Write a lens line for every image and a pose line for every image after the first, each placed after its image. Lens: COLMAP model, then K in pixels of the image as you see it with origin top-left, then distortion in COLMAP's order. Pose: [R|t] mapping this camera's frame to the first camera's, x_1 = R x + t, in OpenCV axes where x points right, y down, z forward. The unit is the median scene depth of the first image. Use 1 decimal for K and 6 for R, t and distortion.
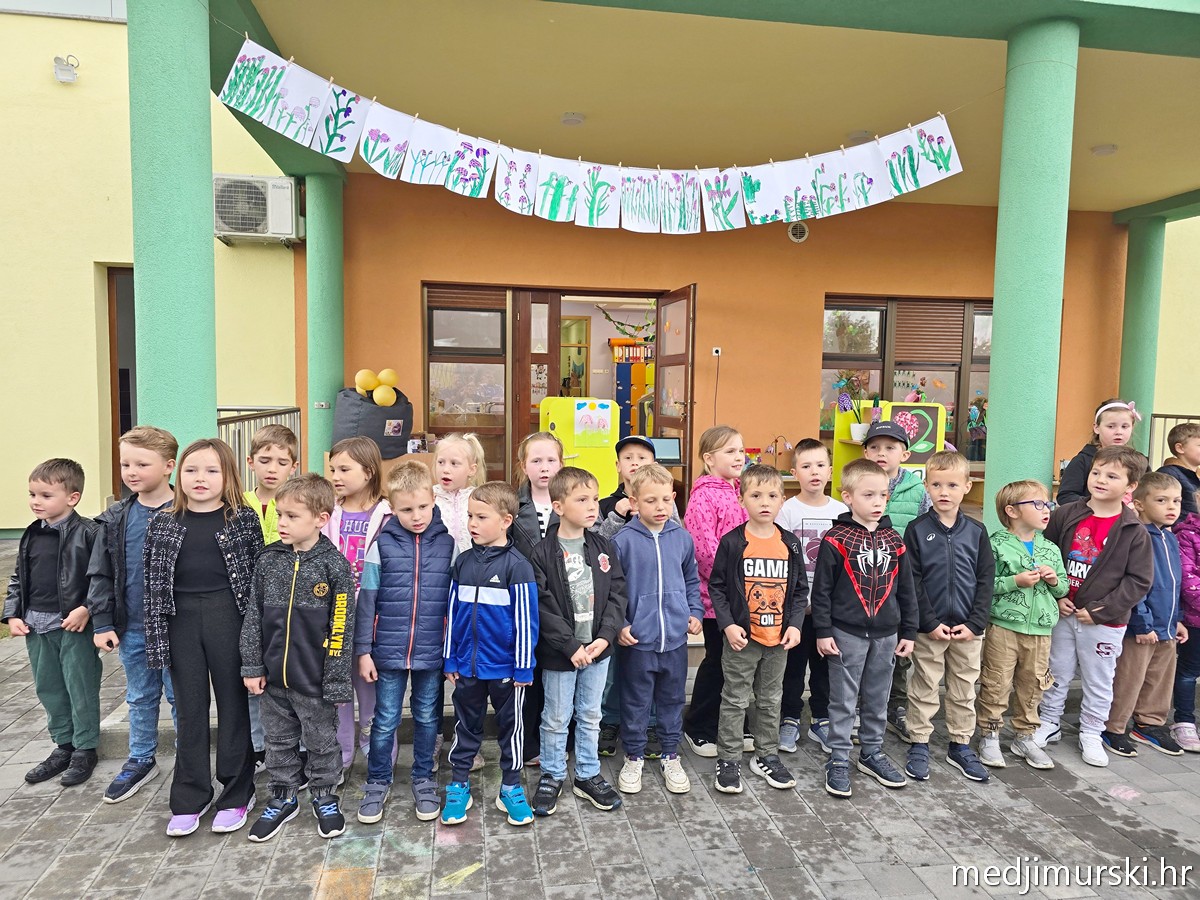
lens RADIAL K [[786.6, 0, 600.0], [0, 786.6, 450.0], [0, 0, 1]] dist [0.005464, -0.001471]
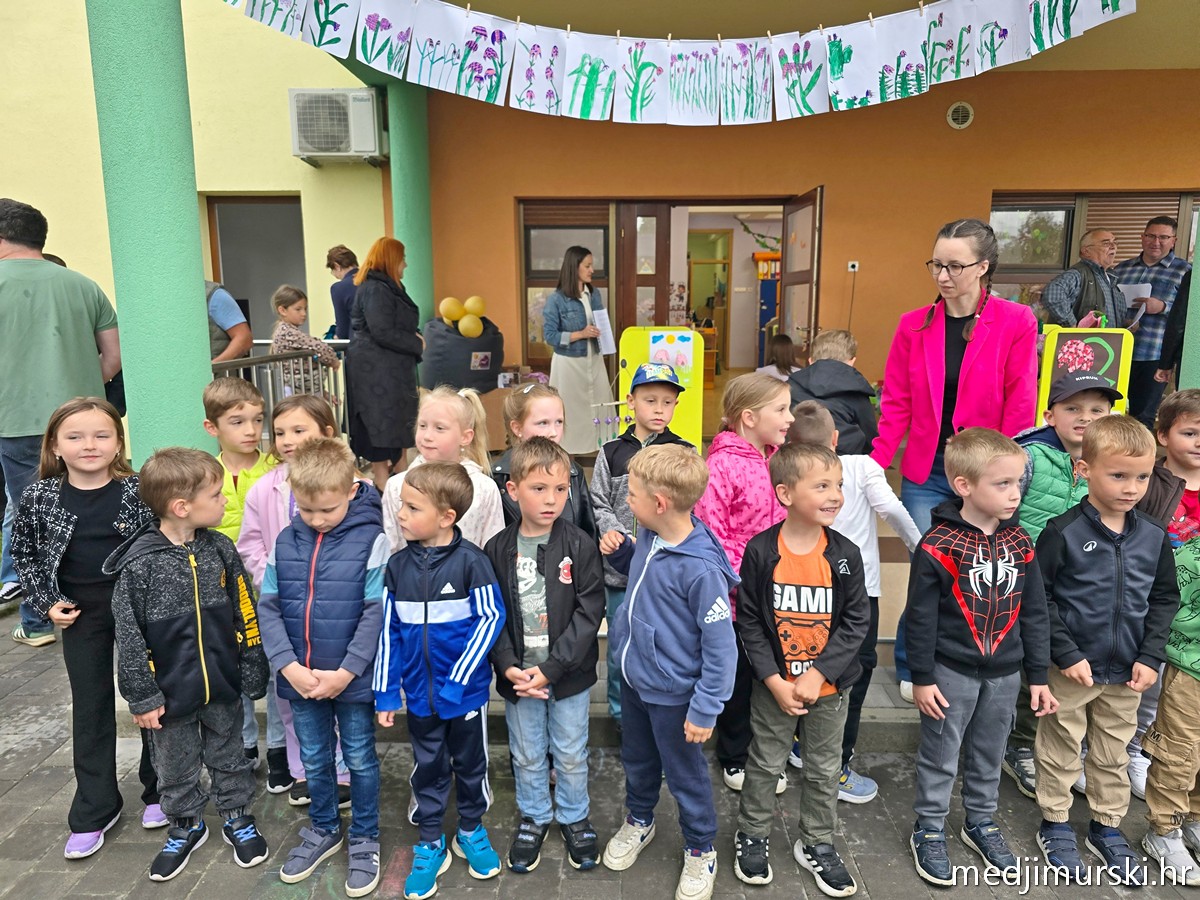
lens RADIAL K [[805.3, 0, 601.9], [0, 805.3, 421.2], [0, 0, 1]] dist [0.000611, -0.000987]
pose [[0.975775, 0.022737, -0.217593, 0.141440], [-0.007503, 0.997478, 0.070580, -0.044135], [0.218649, -0.067237, 0.973484, 0.195490]]
